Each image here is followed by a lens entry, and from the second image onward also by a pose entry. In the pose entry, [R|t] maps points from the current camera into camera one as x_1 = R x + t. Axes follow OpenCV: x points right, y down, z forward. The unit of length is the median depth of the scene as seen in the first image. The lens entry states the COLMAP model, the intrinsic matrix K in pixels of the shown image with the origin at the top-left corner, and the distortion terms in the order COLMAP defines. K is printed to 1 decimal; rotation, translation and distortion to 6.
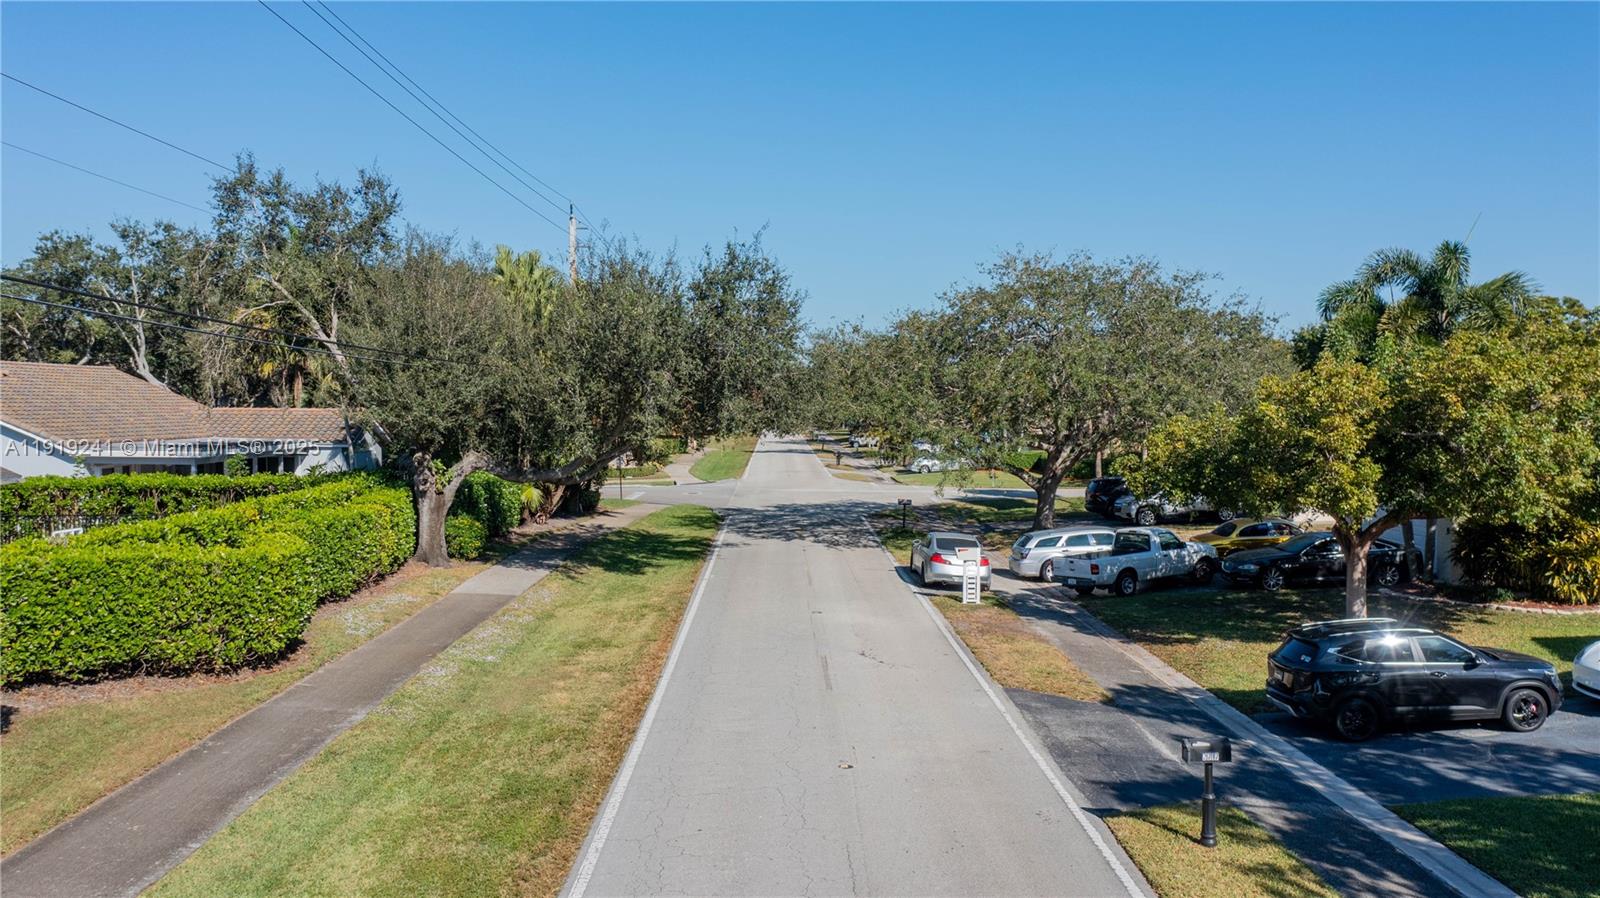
lens RADIAL K [[1281.3, 0, 800.1], [0, 1281.3, 446.5], [0, 0, 1]] dist [0.004477, -0.003320]
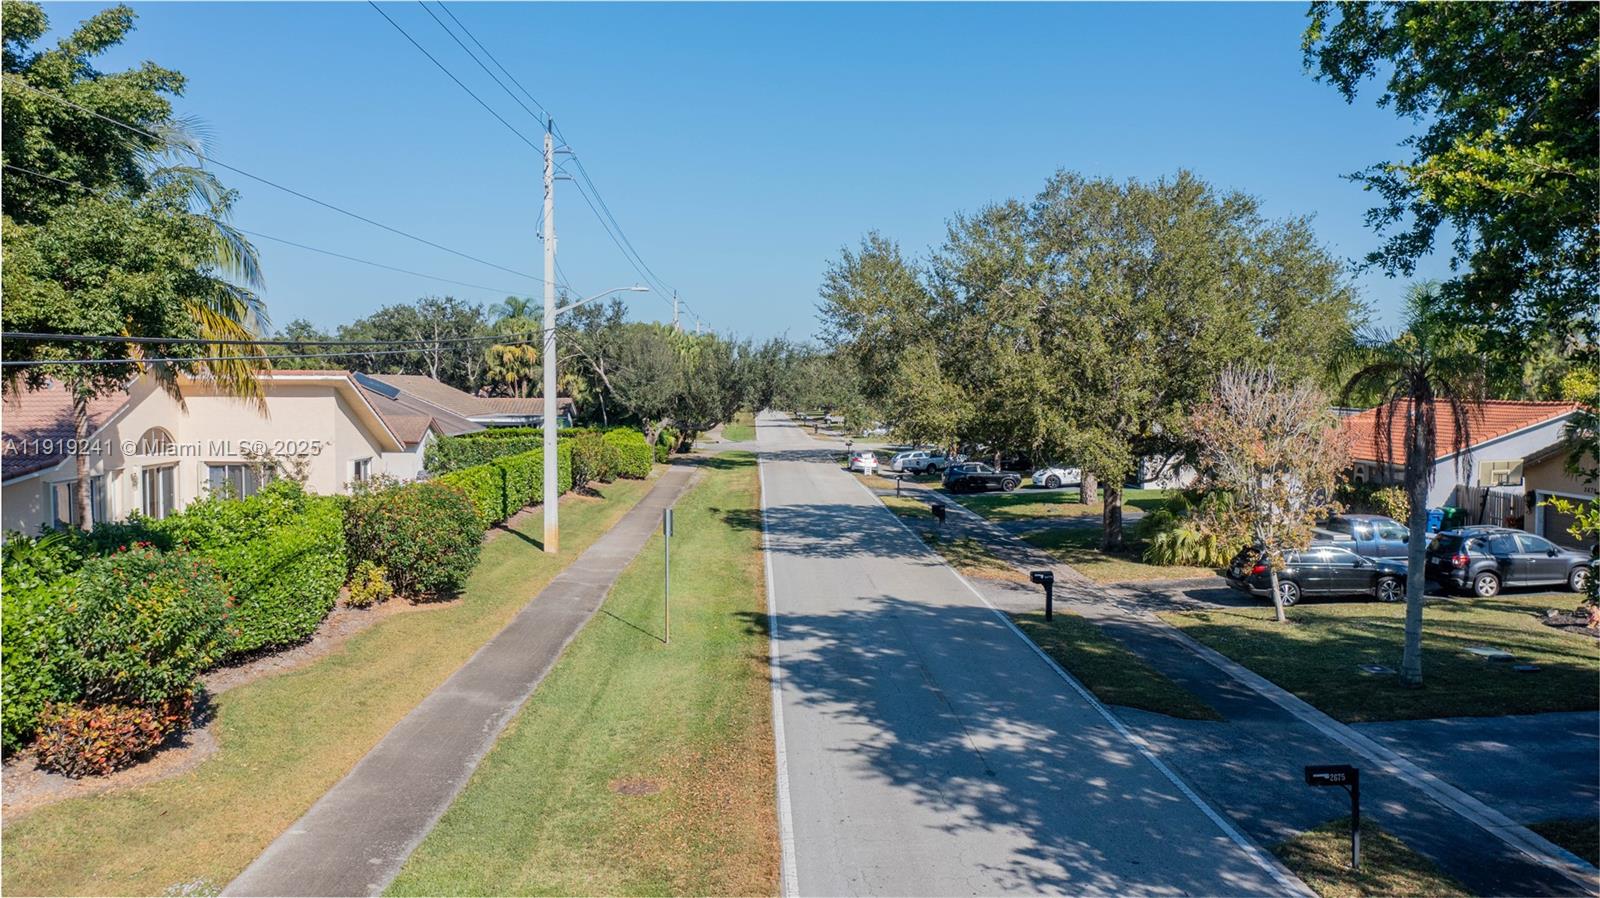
lens RADIAL K [[1281.3, 0, 800.0], [0, 1281.3, 446.2], [0, 0, 1]] dist [0.004477, -0.003320]
pose [[0.999836, -0.000918, 0.018076, -0.042528], [0.000682, 0.999914, 0.013100, 0.024282], [-0.018086, -0.013086, 0.999751, -1.311953]]
